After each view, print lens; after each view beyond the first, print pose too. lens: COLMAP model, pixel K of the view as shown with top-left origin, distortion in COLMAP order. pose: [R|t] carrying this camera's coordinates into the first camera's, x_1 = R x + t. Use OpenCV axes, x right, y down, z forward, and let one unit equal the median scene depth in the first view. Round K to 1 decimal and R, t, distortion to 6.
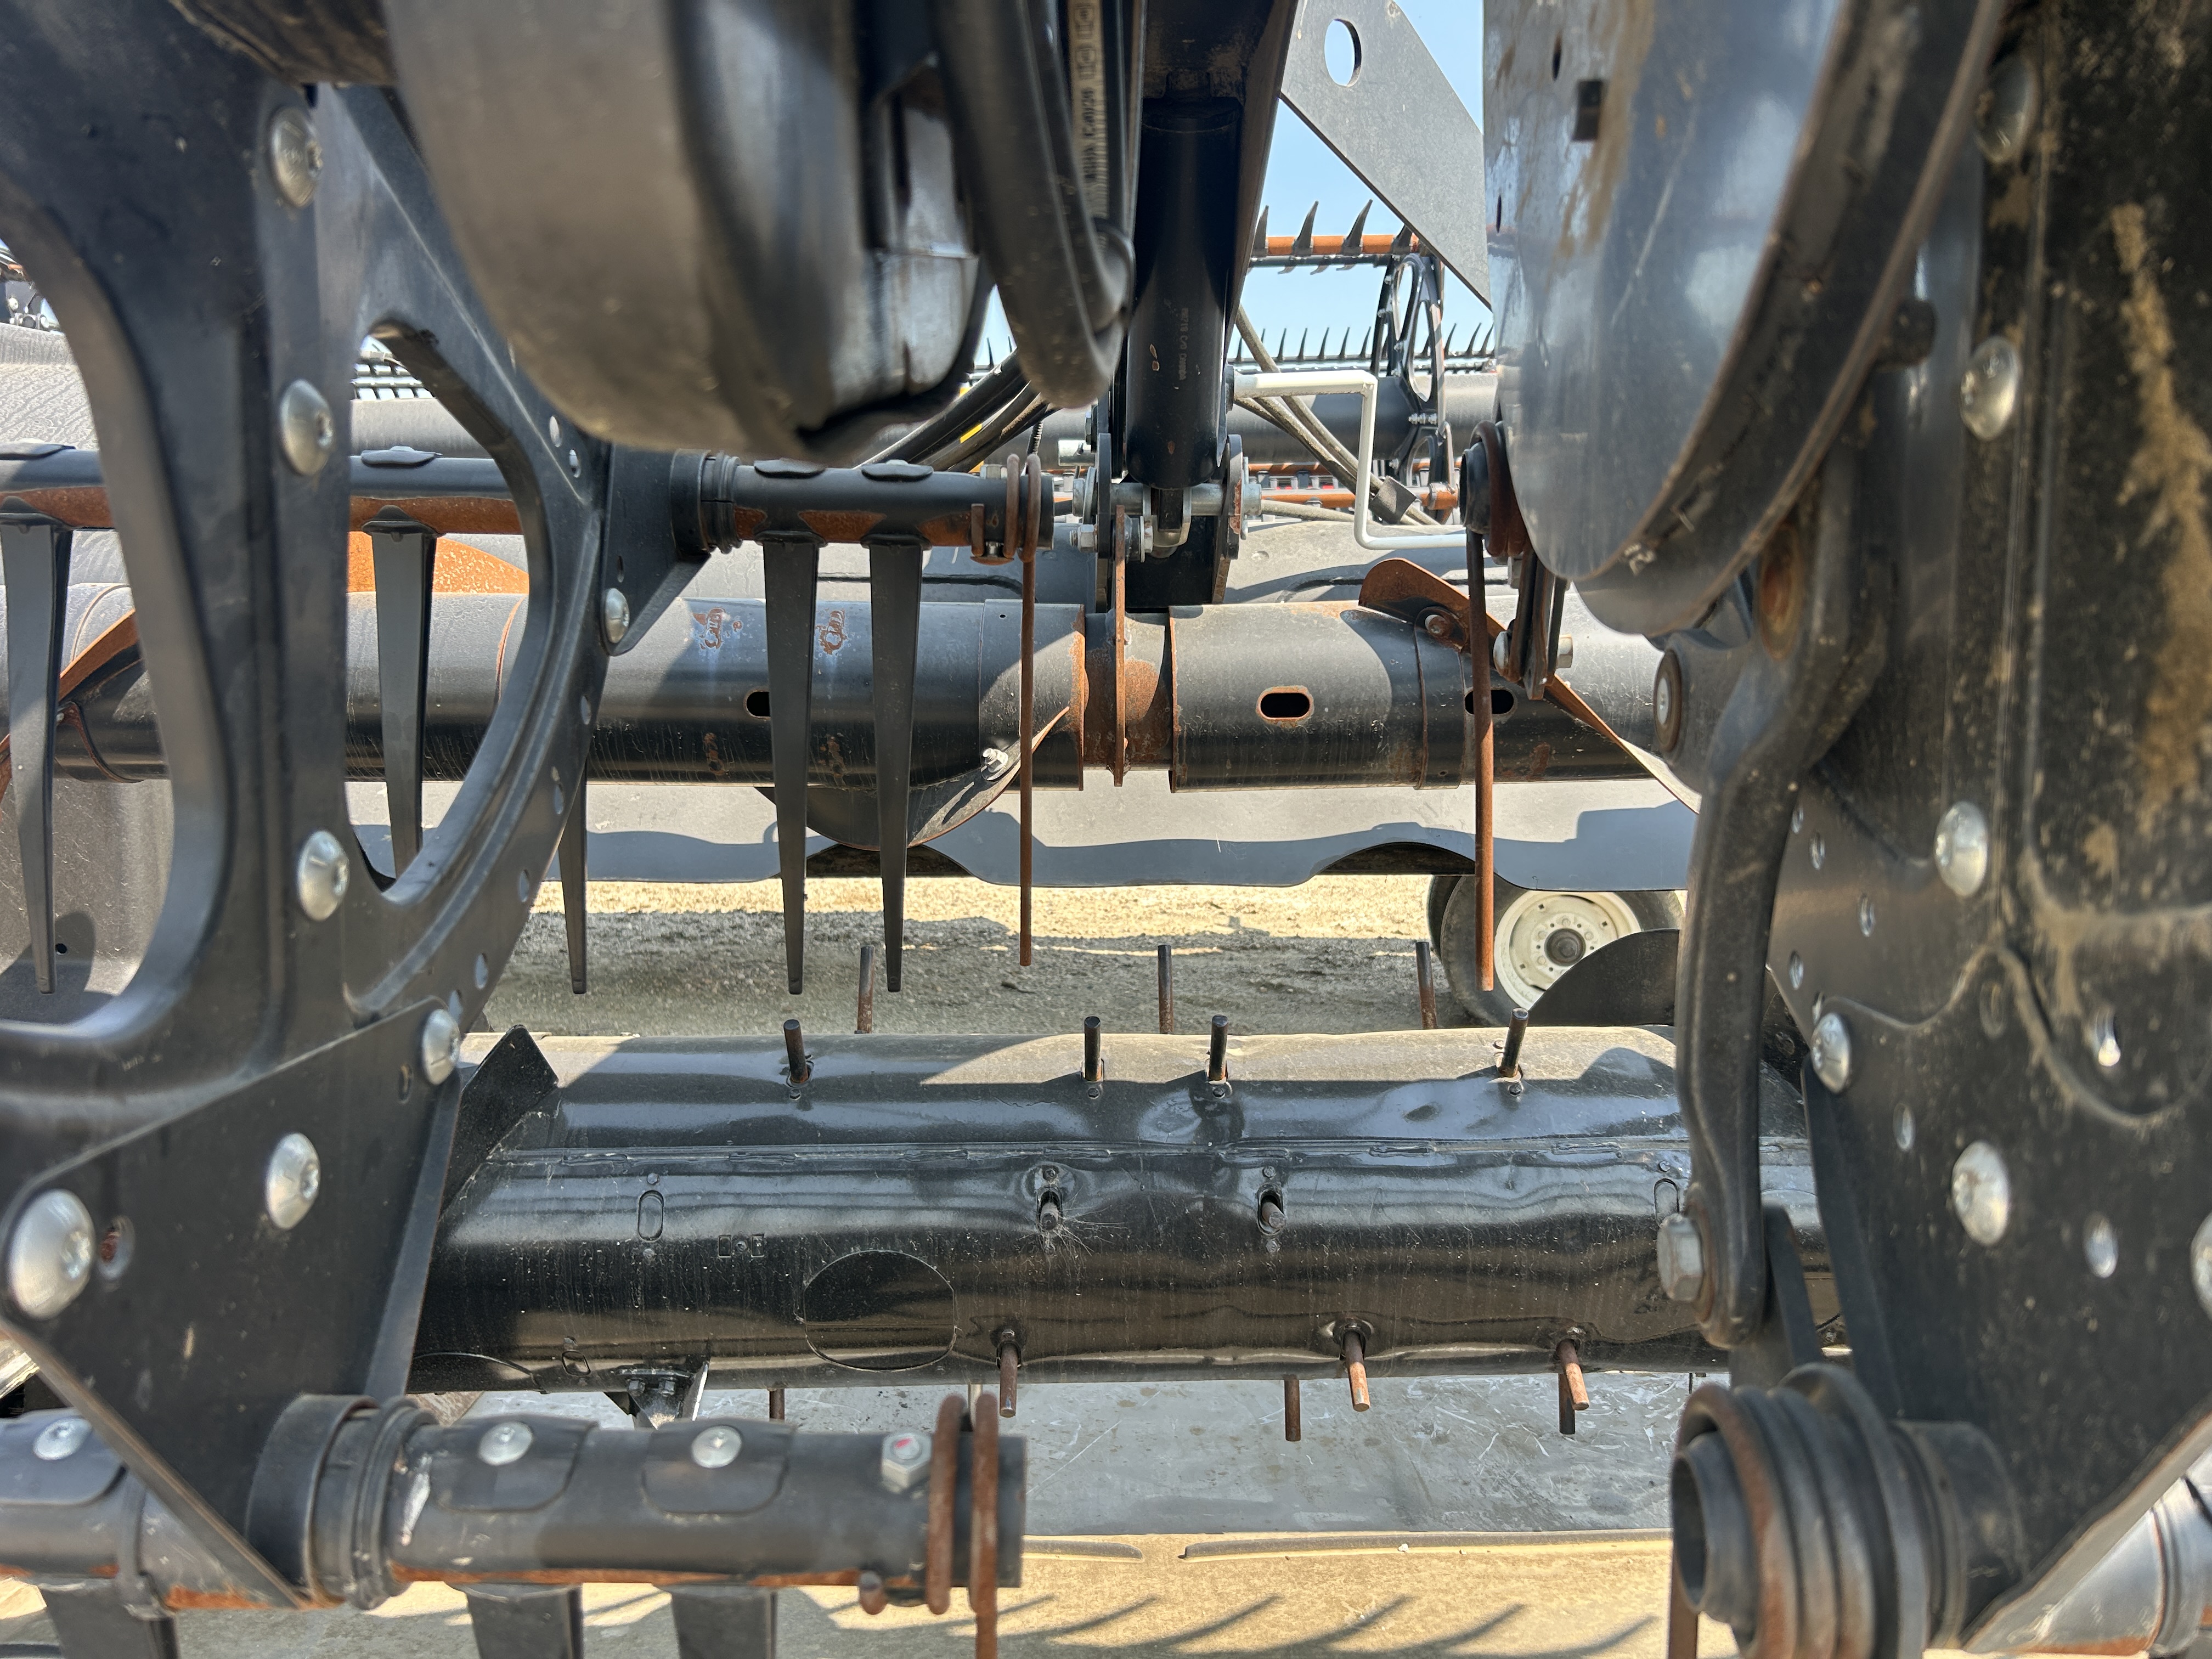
lens RADIAL K [[1705.9, 0, 1089.1], [0, 1705.9, 797.2], [0, 0, 1]] dist [0.071158, -0.061357]
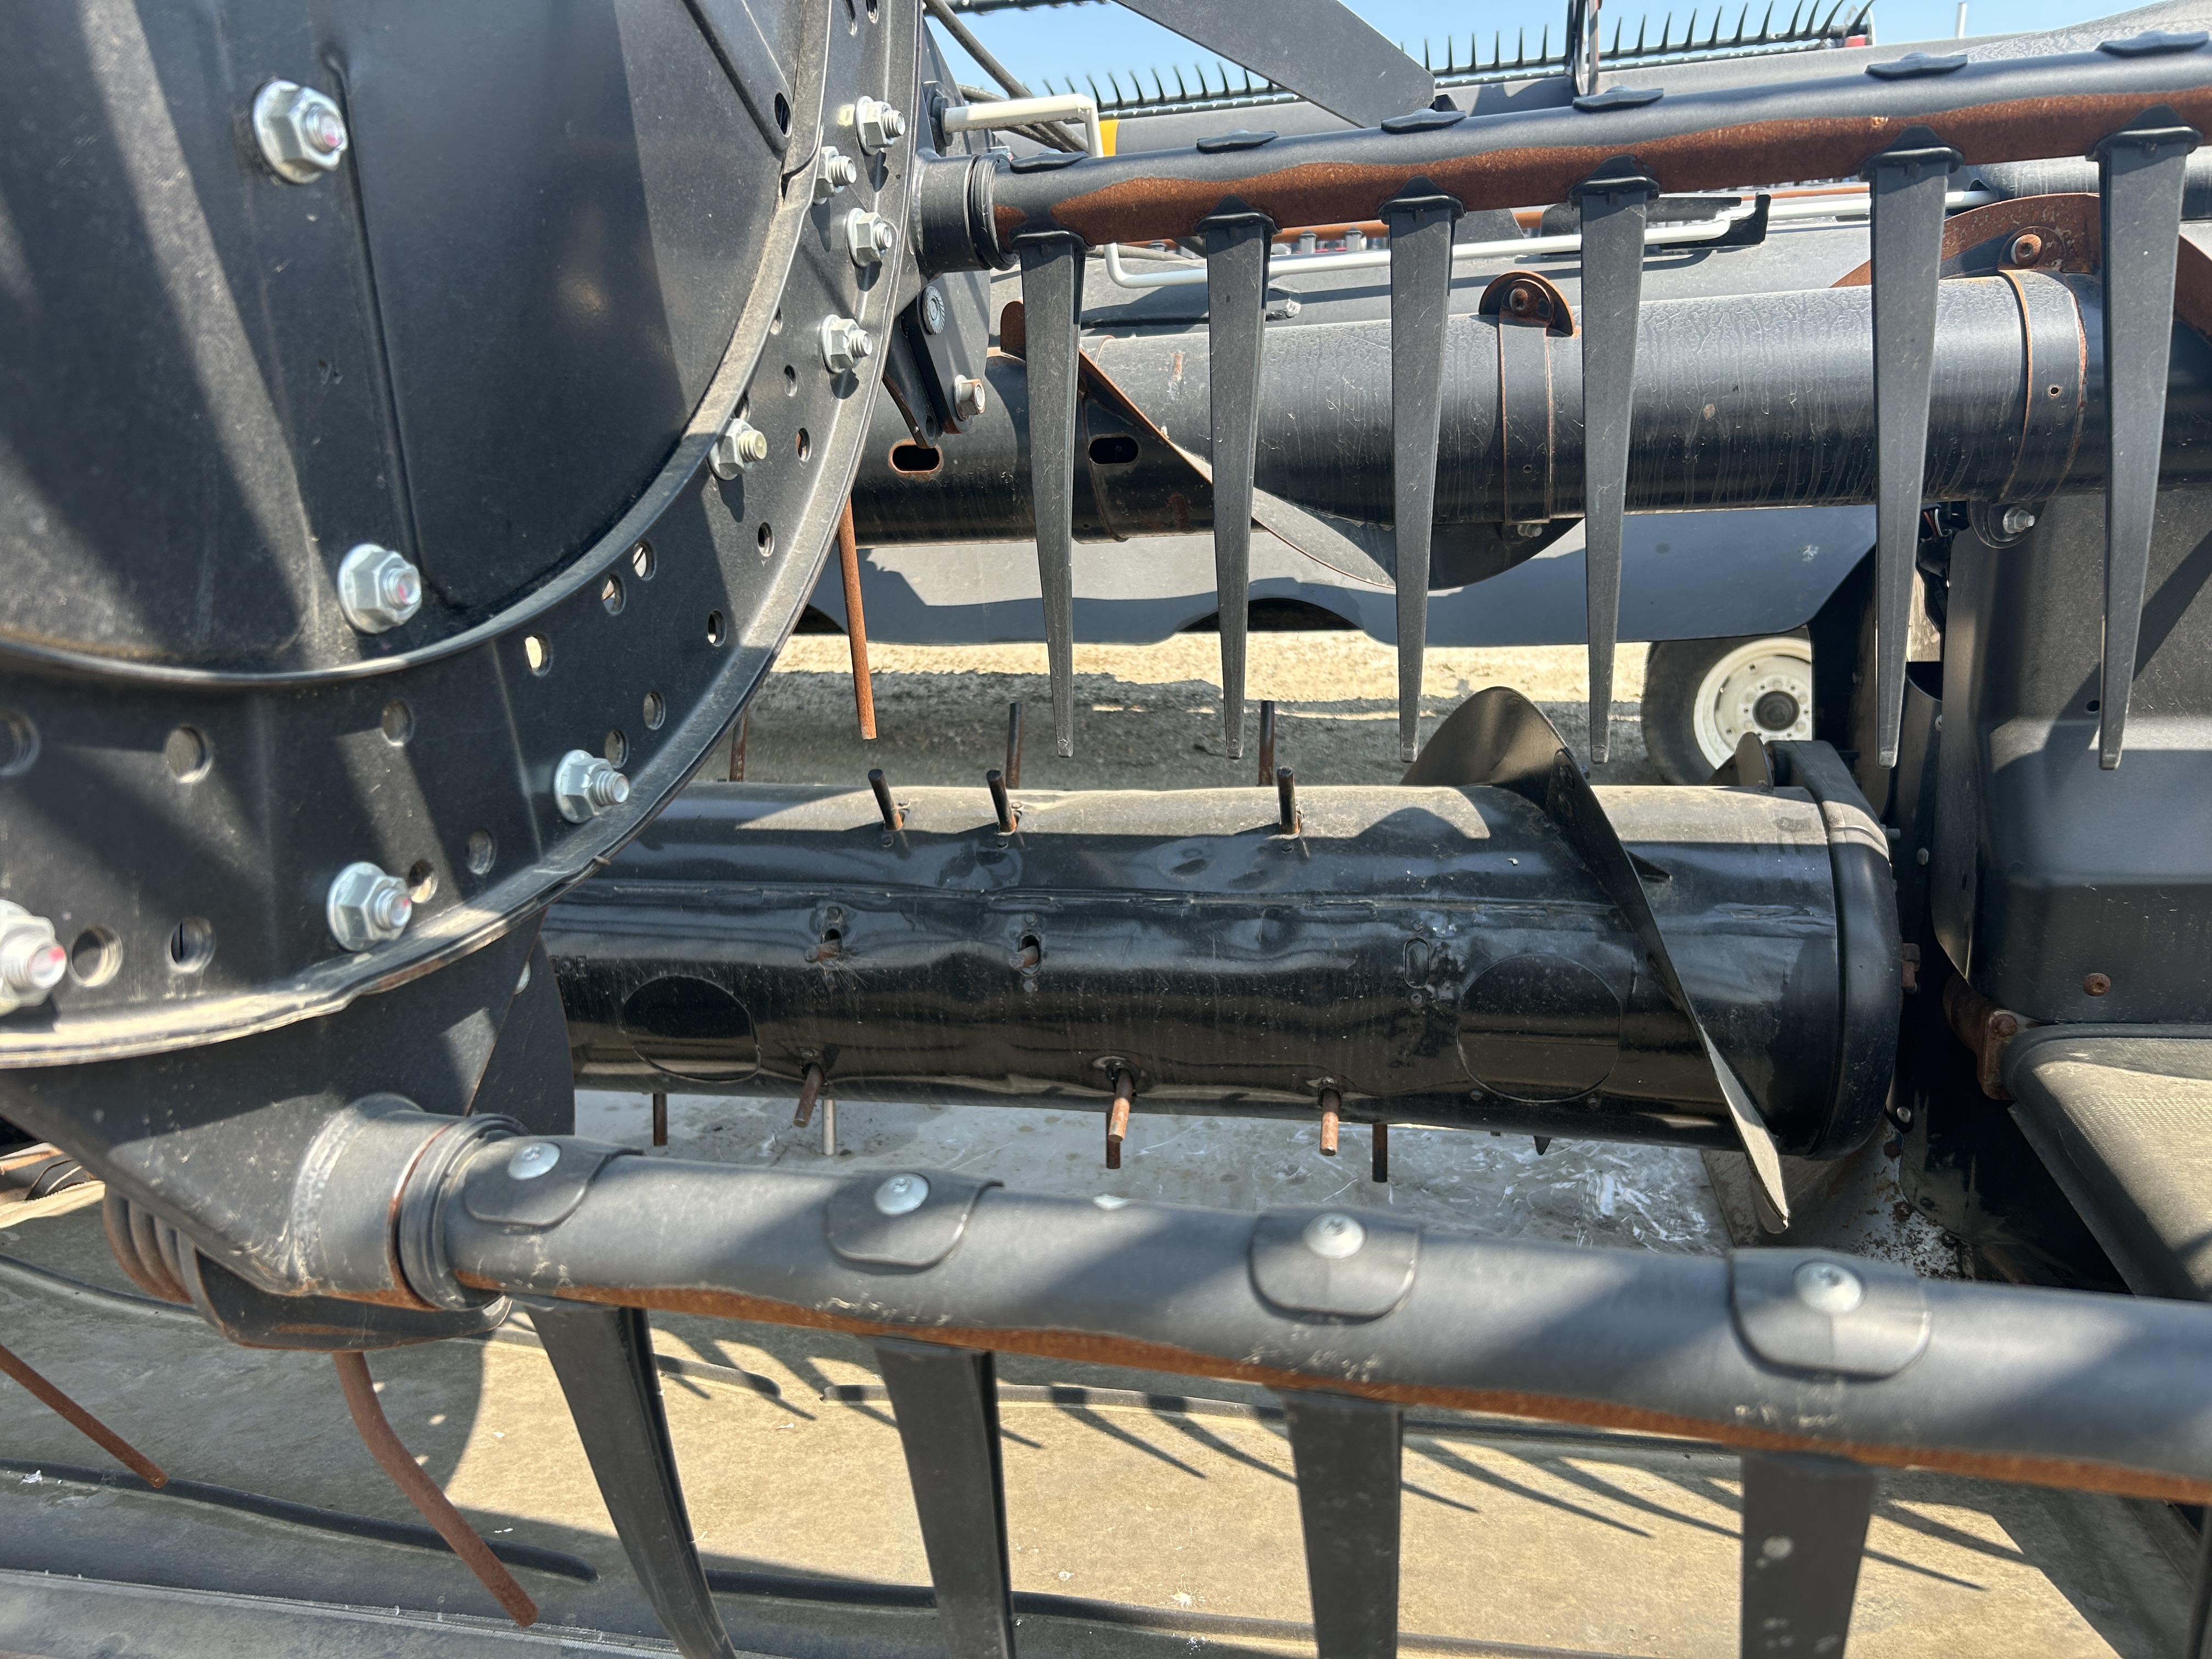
lens RADIAL K [[1705.9, 0, 1098.9], [0, 1705.9, 841.9], [0, 0, 1]] dist [0.071158, -0.061357]
pose [[0.973309, 0.025106, -0.228121, 0.365361], [0.012358, 0.986822, 0.161335, 0.006101], [0.229166, -0.159848, 0.960173, 0.020803]]
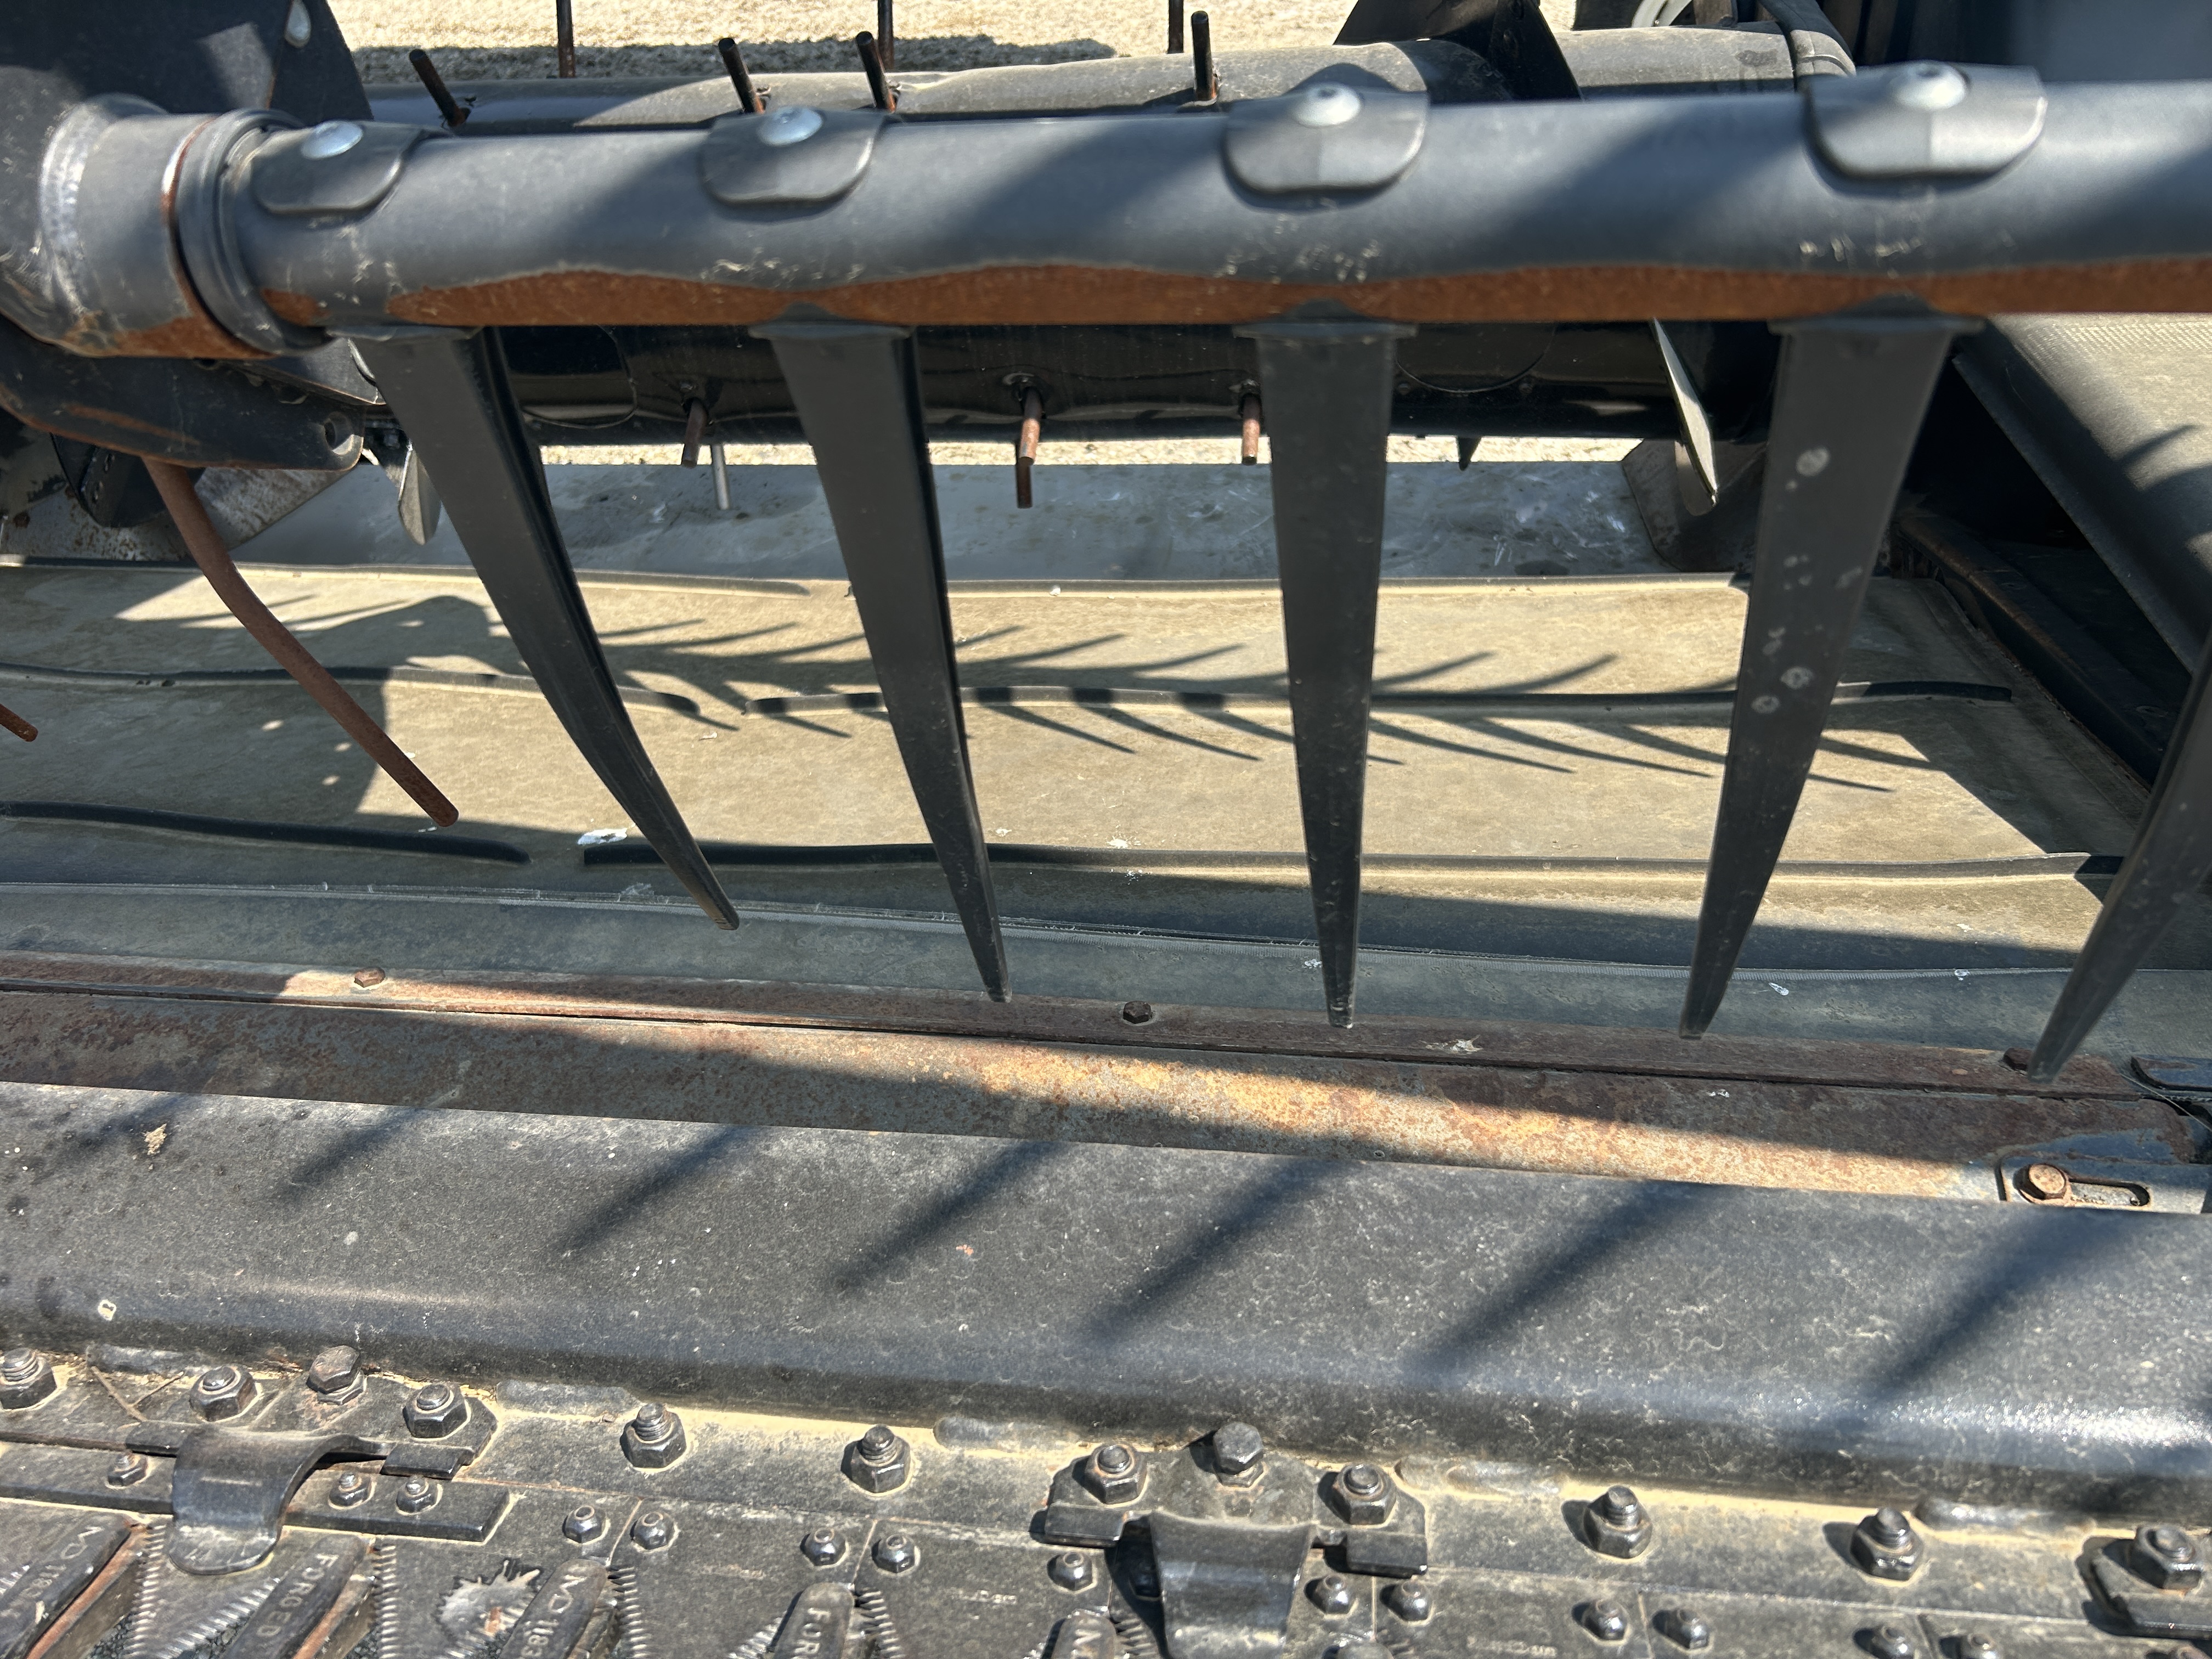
lens RADIAL K [[1705.9, 0, 1097.9], [0, 1705.9, 833.7], [0, 0, 1]] dist [0.071158, -0.061357]
pose [[0.985977, 0.040548, -0.161879, 0.352809], [0.038482, 0.888645, 0.456979, 0.088486], [0.162382, -0.456801, 0.874623, 0.035844]]
